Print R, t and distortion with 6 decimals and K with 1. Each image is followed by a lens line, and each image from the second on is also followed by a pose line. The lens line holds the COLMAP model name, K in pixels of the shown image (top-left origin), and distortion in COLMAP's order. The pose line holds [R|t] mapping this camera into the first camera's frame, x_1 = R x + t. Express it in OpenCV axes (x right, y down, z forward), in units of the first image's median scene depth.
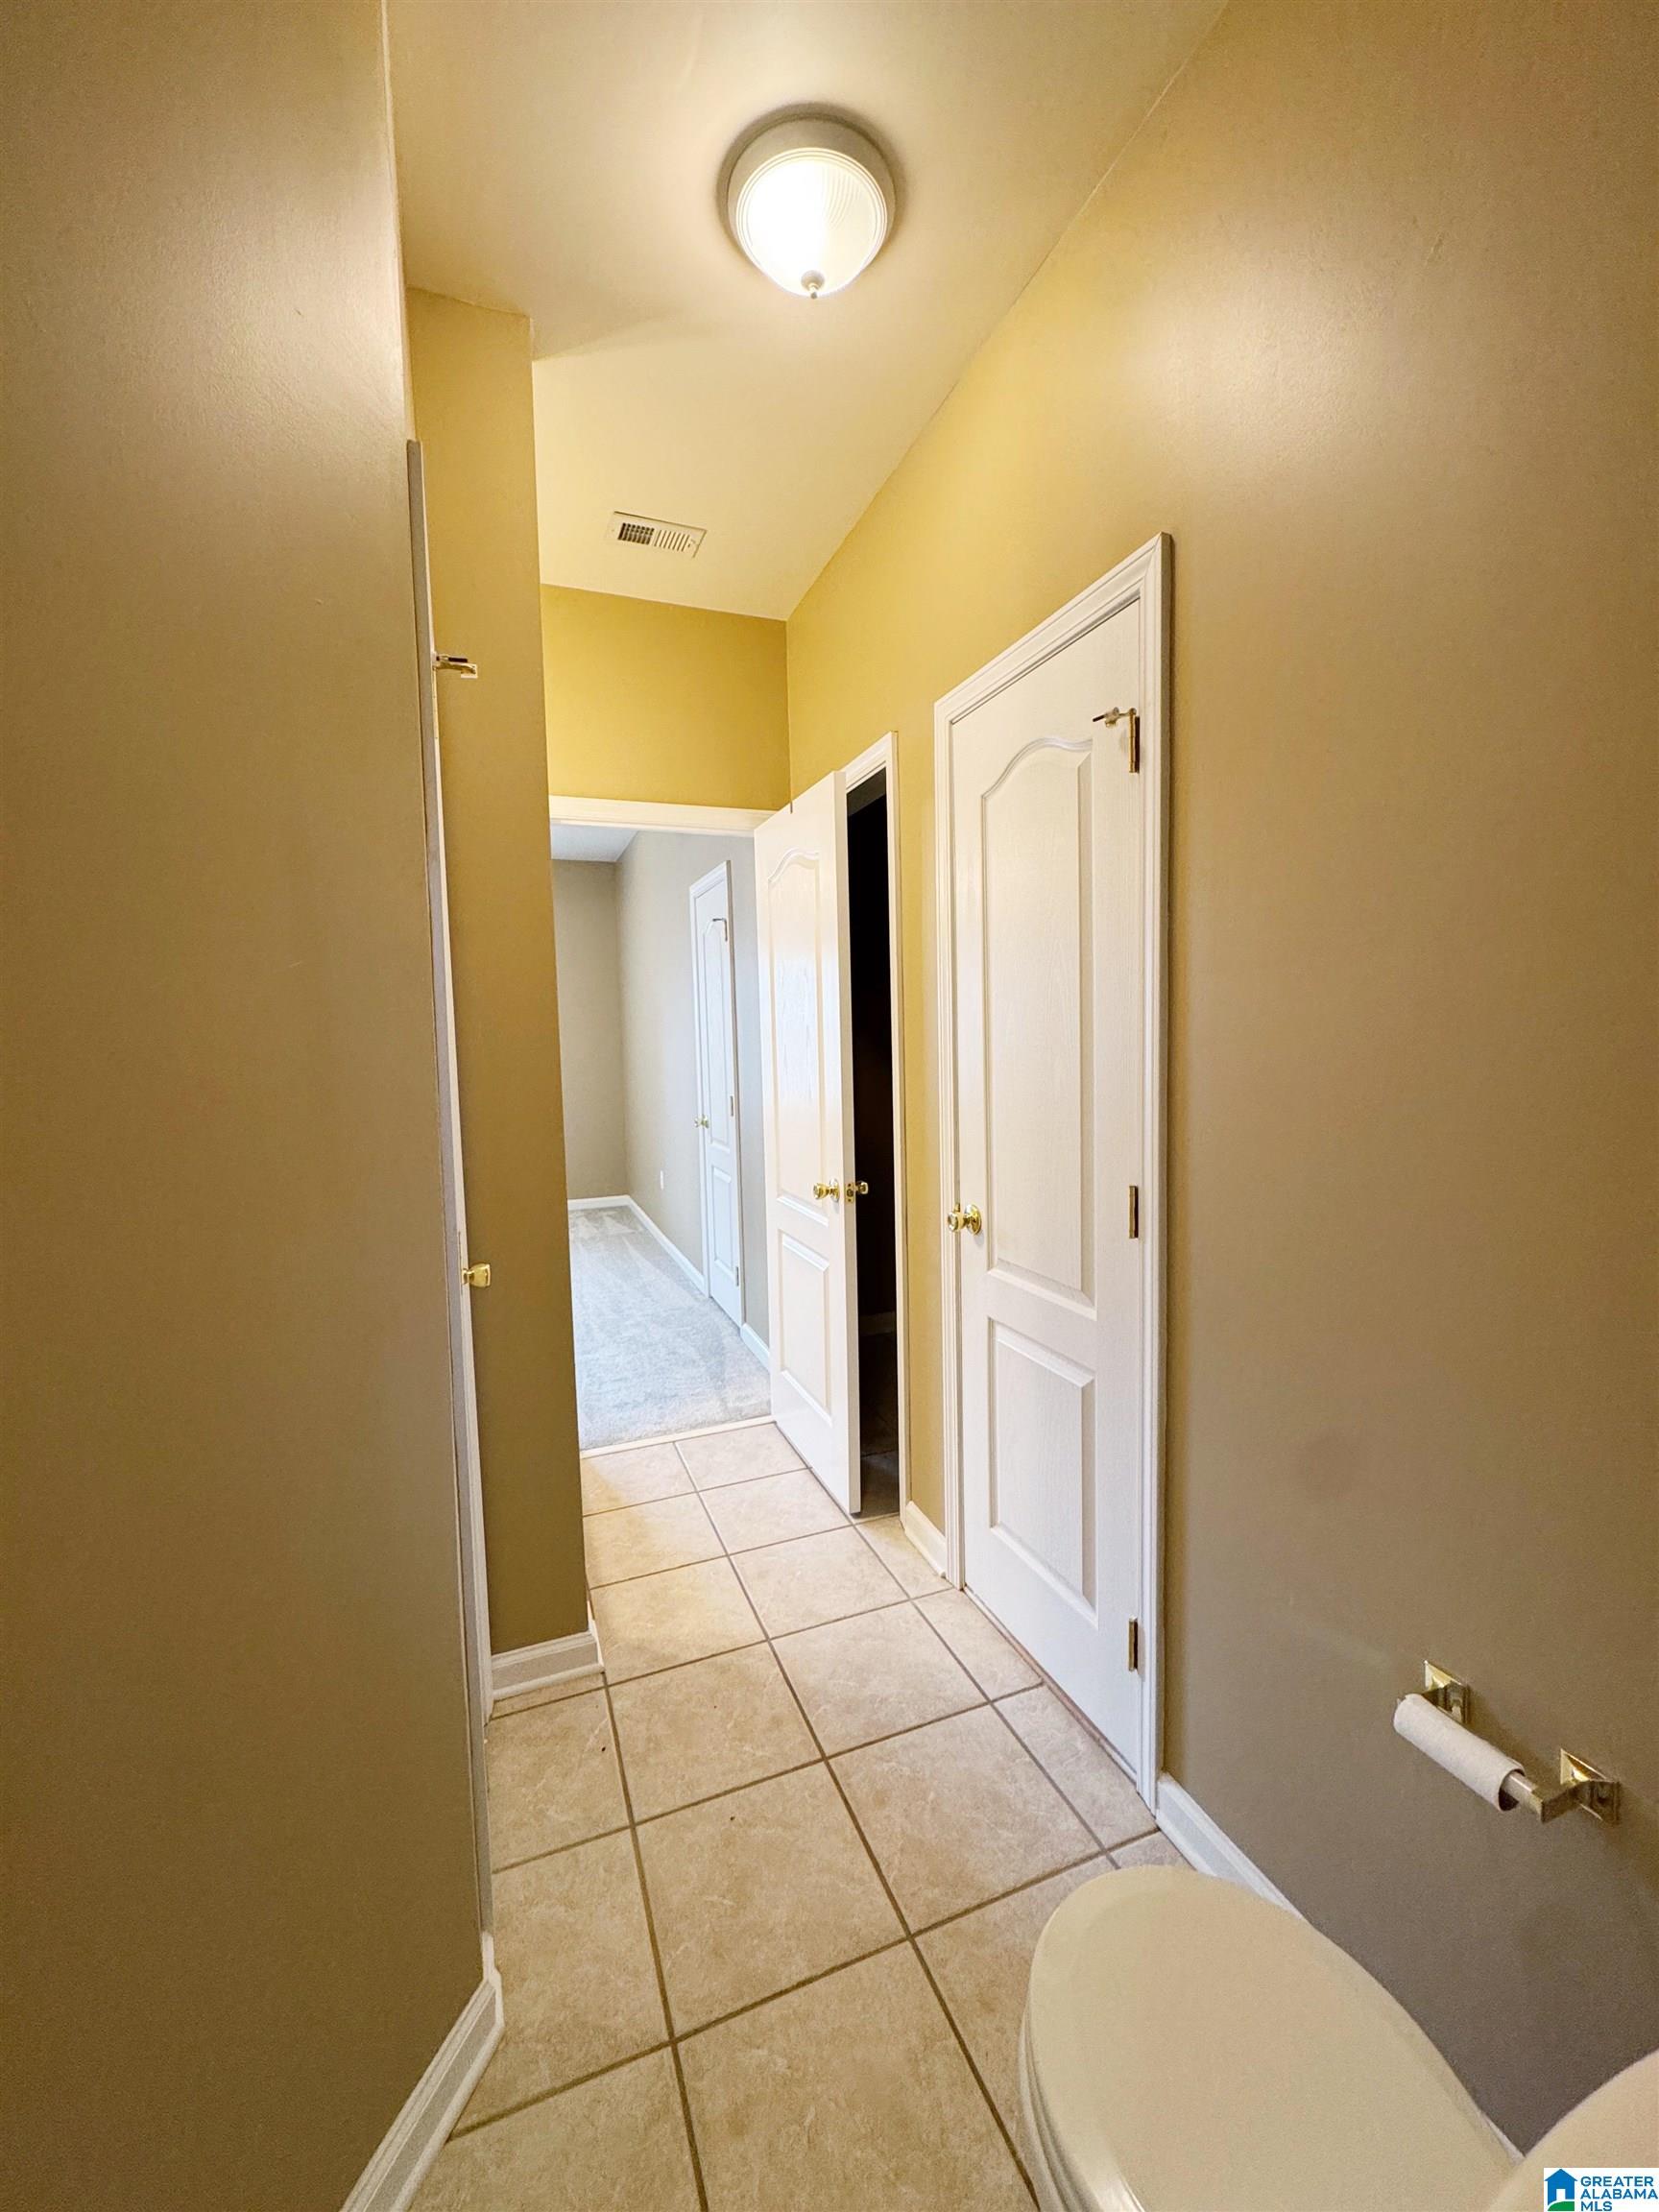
lens RADIAL K [[886.7, 0, 825.7], [0, 886.7, 1101.3], [0, 0, 1]] dist [-0.001741, 0.000010]
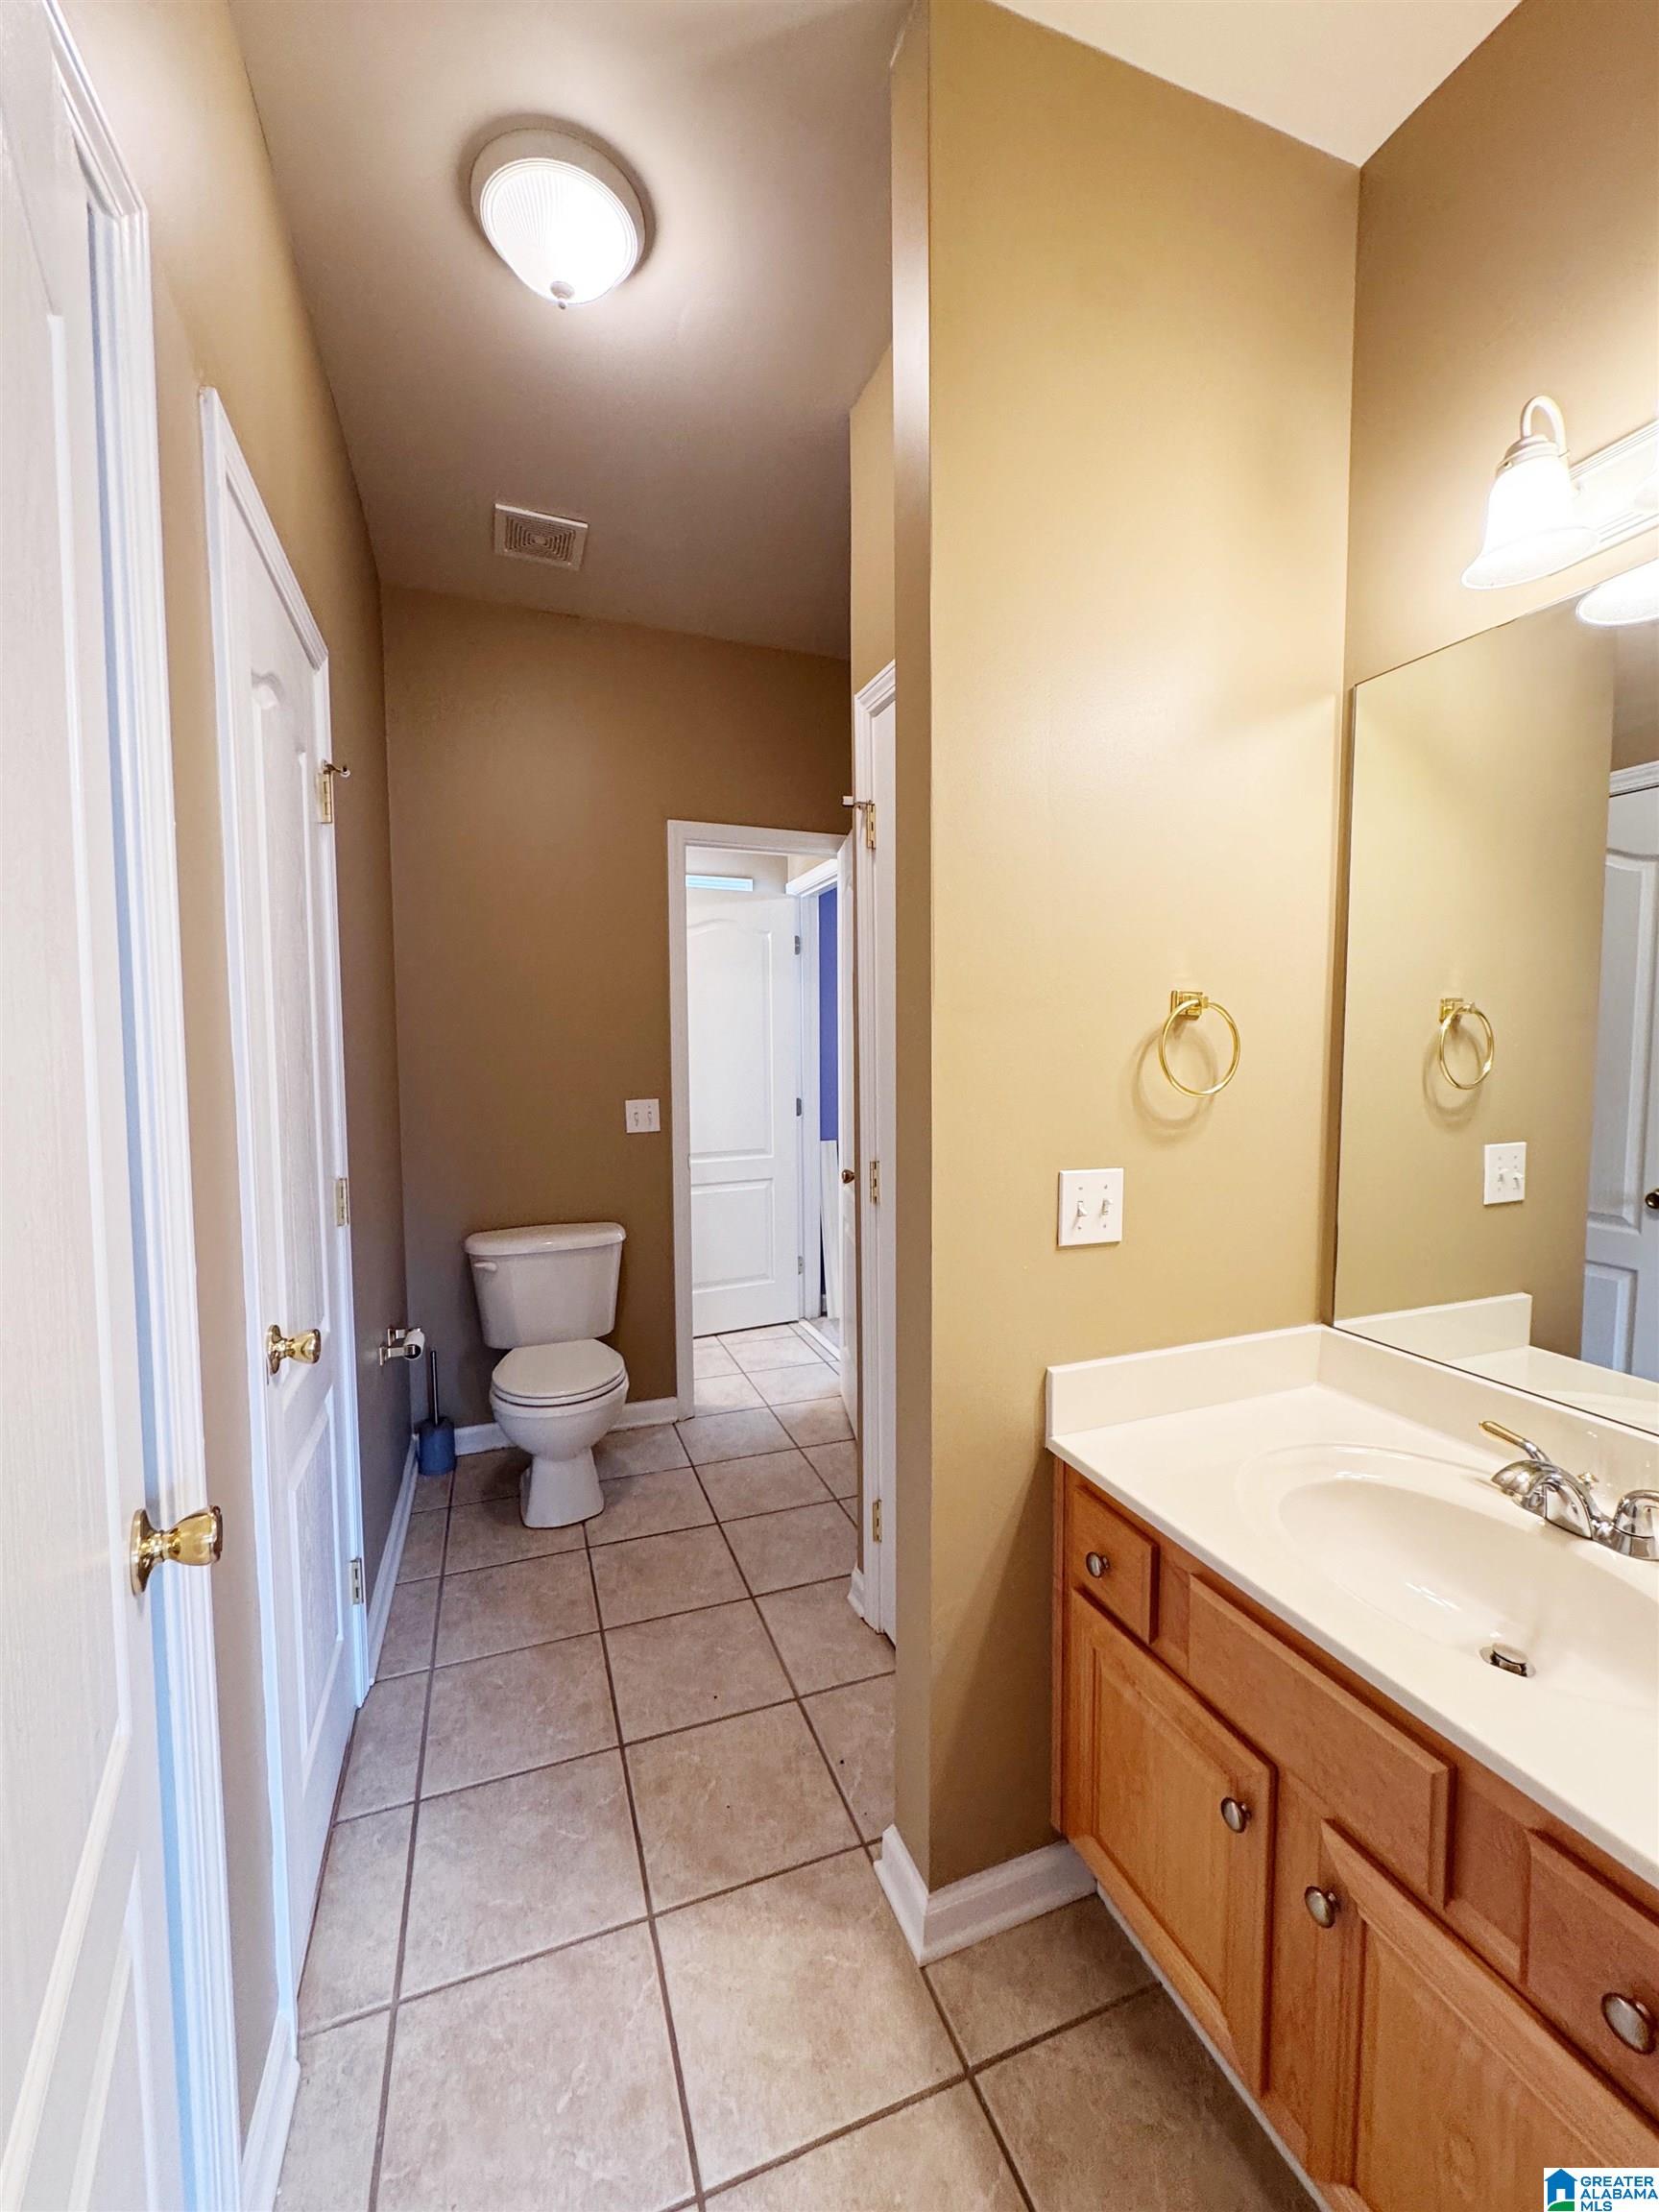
lens RADIAL K [[886.7, 0, 825.7], [0, 886.7, 1101.3], [0, 0, 1]] dist [-0.001741, 0.000010]
pose [[-0.999447, 0.028648, 0.016910, -0.263627], [0.030613, 0.990971, 0.130534, -0.119362], [-0.013018, 0.130980, -0.991300, 1.834710]]
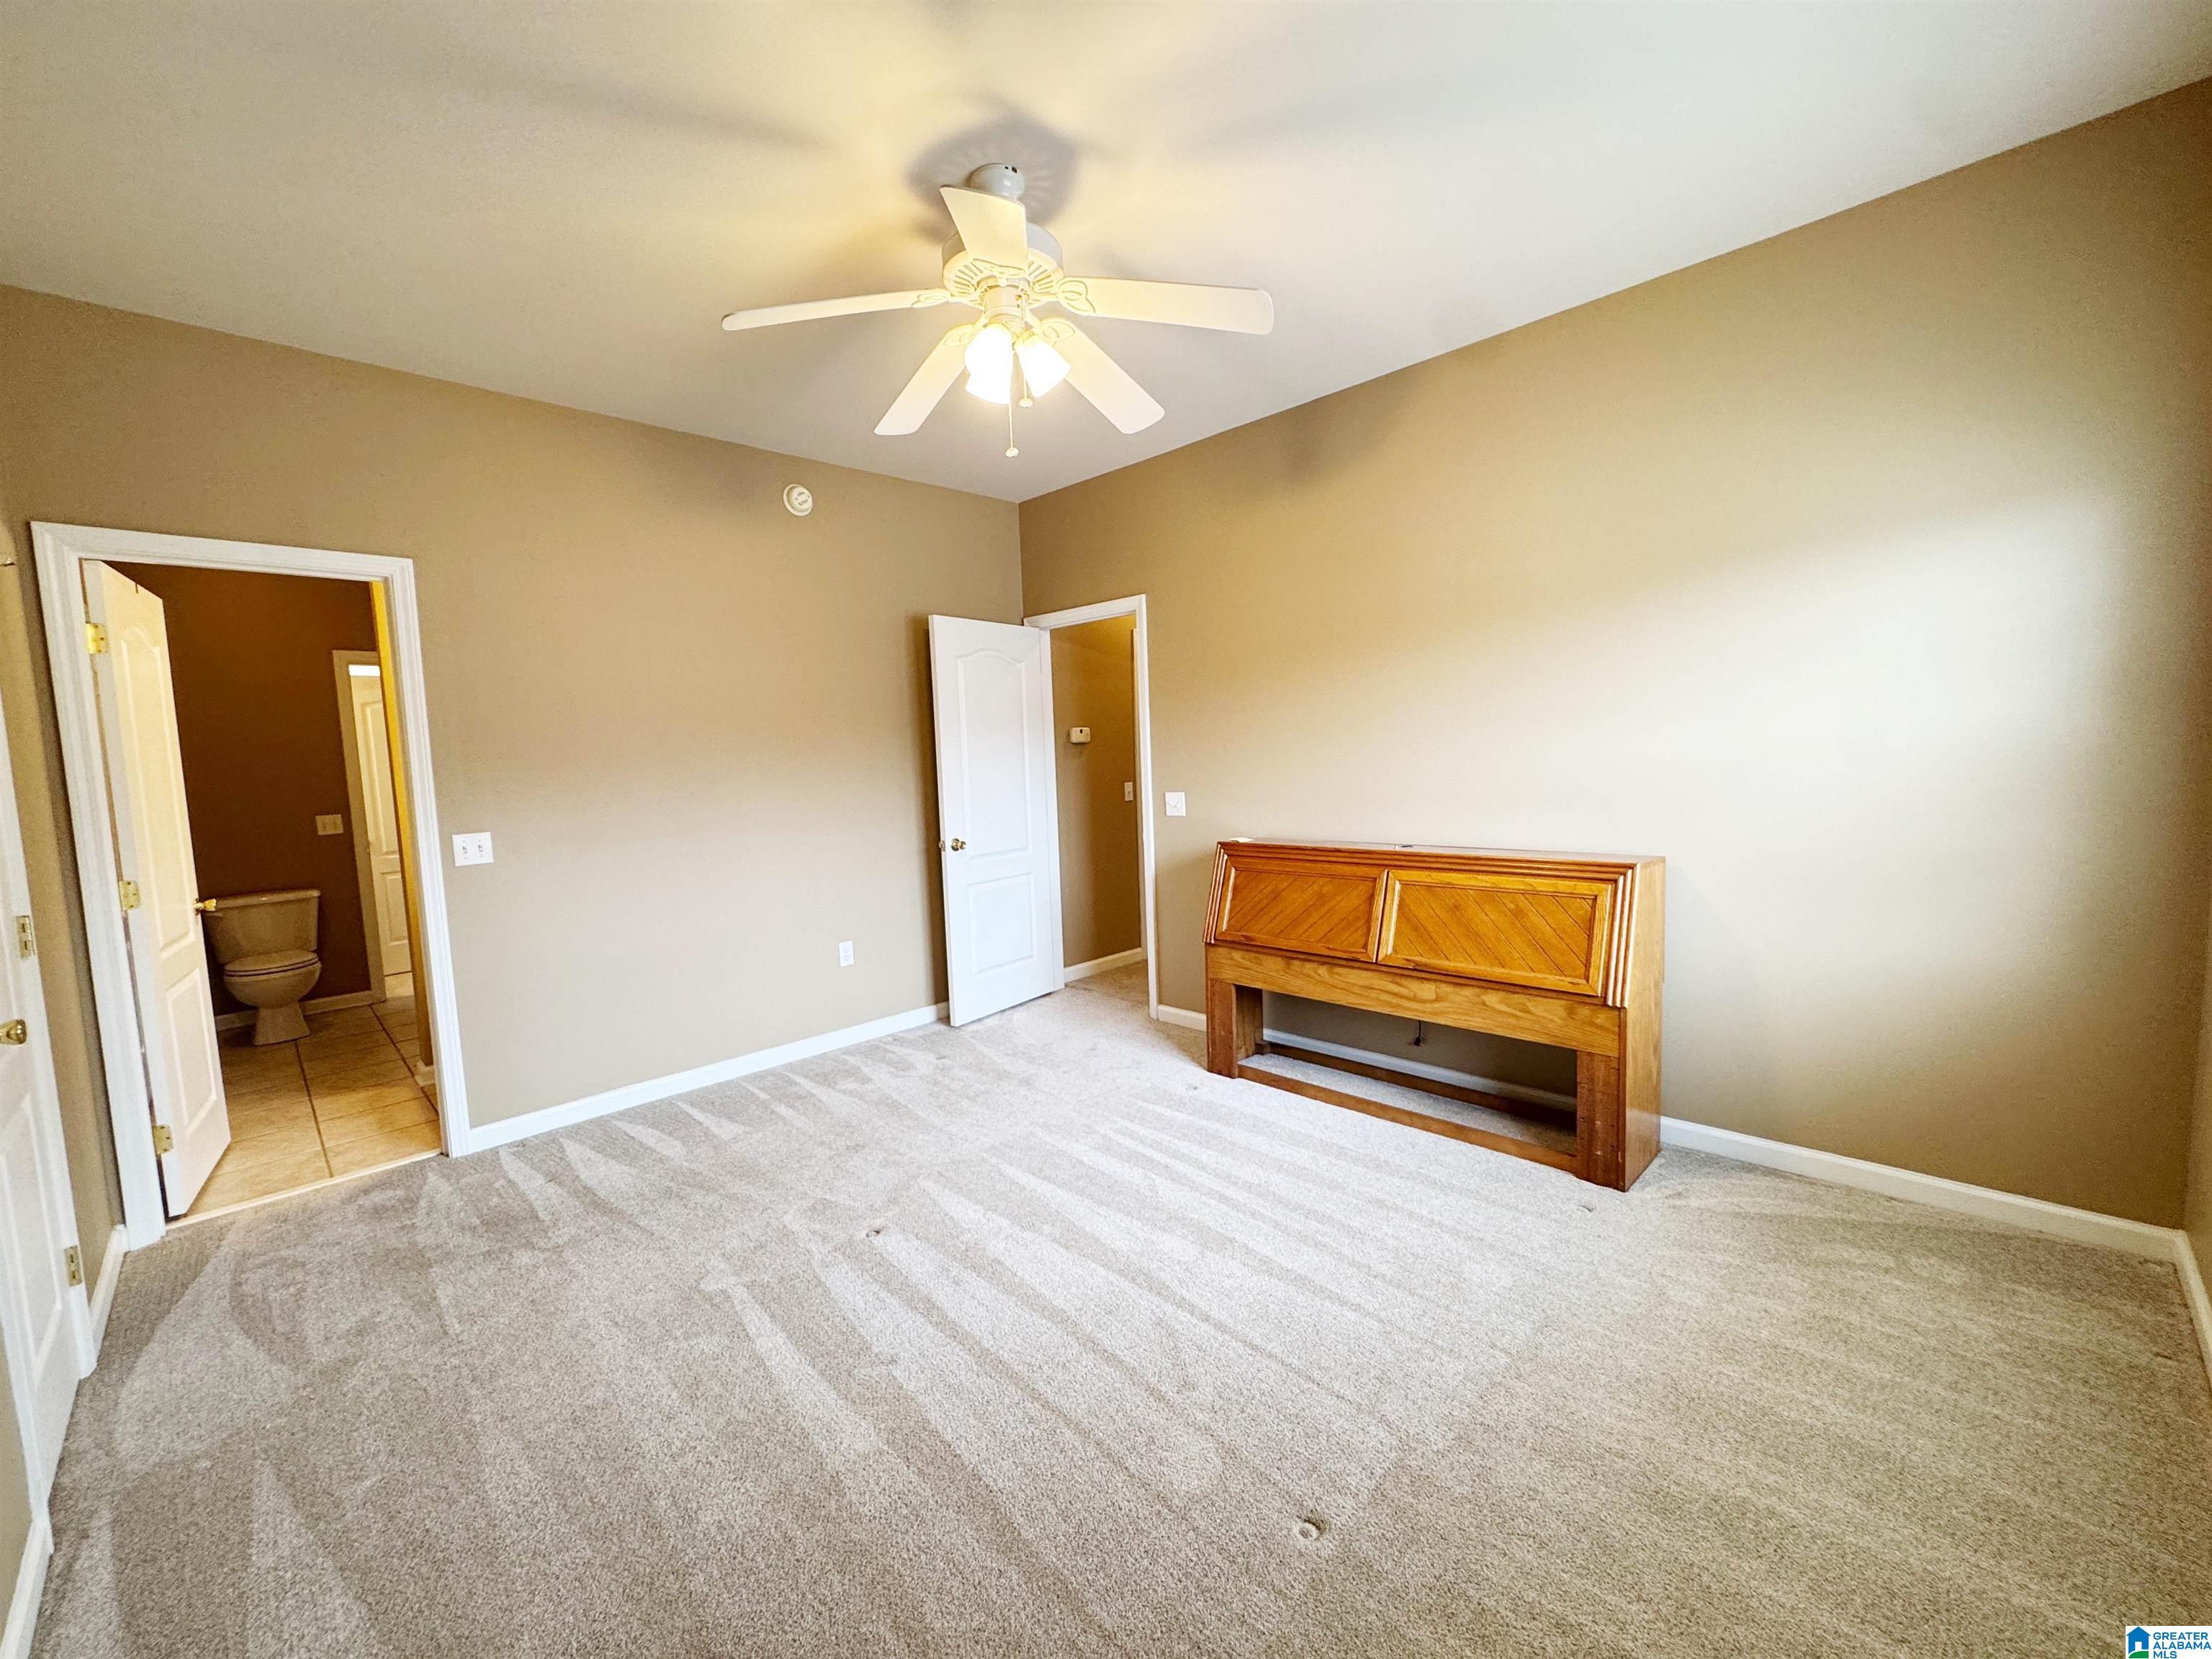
lens RADIAL K [[886.7, 0, 1103.4], [0, 886.7, 826.8], [0, 0, 1]] dist [-0.001741, 0.000010]
pose [[-0.909687, 0.078624, -0.407783, -1.087945], [-0.001799, 0.981160, 0.193188, -0.473247], [0.415290, 0.176475, -0.892407, 4.006163]]
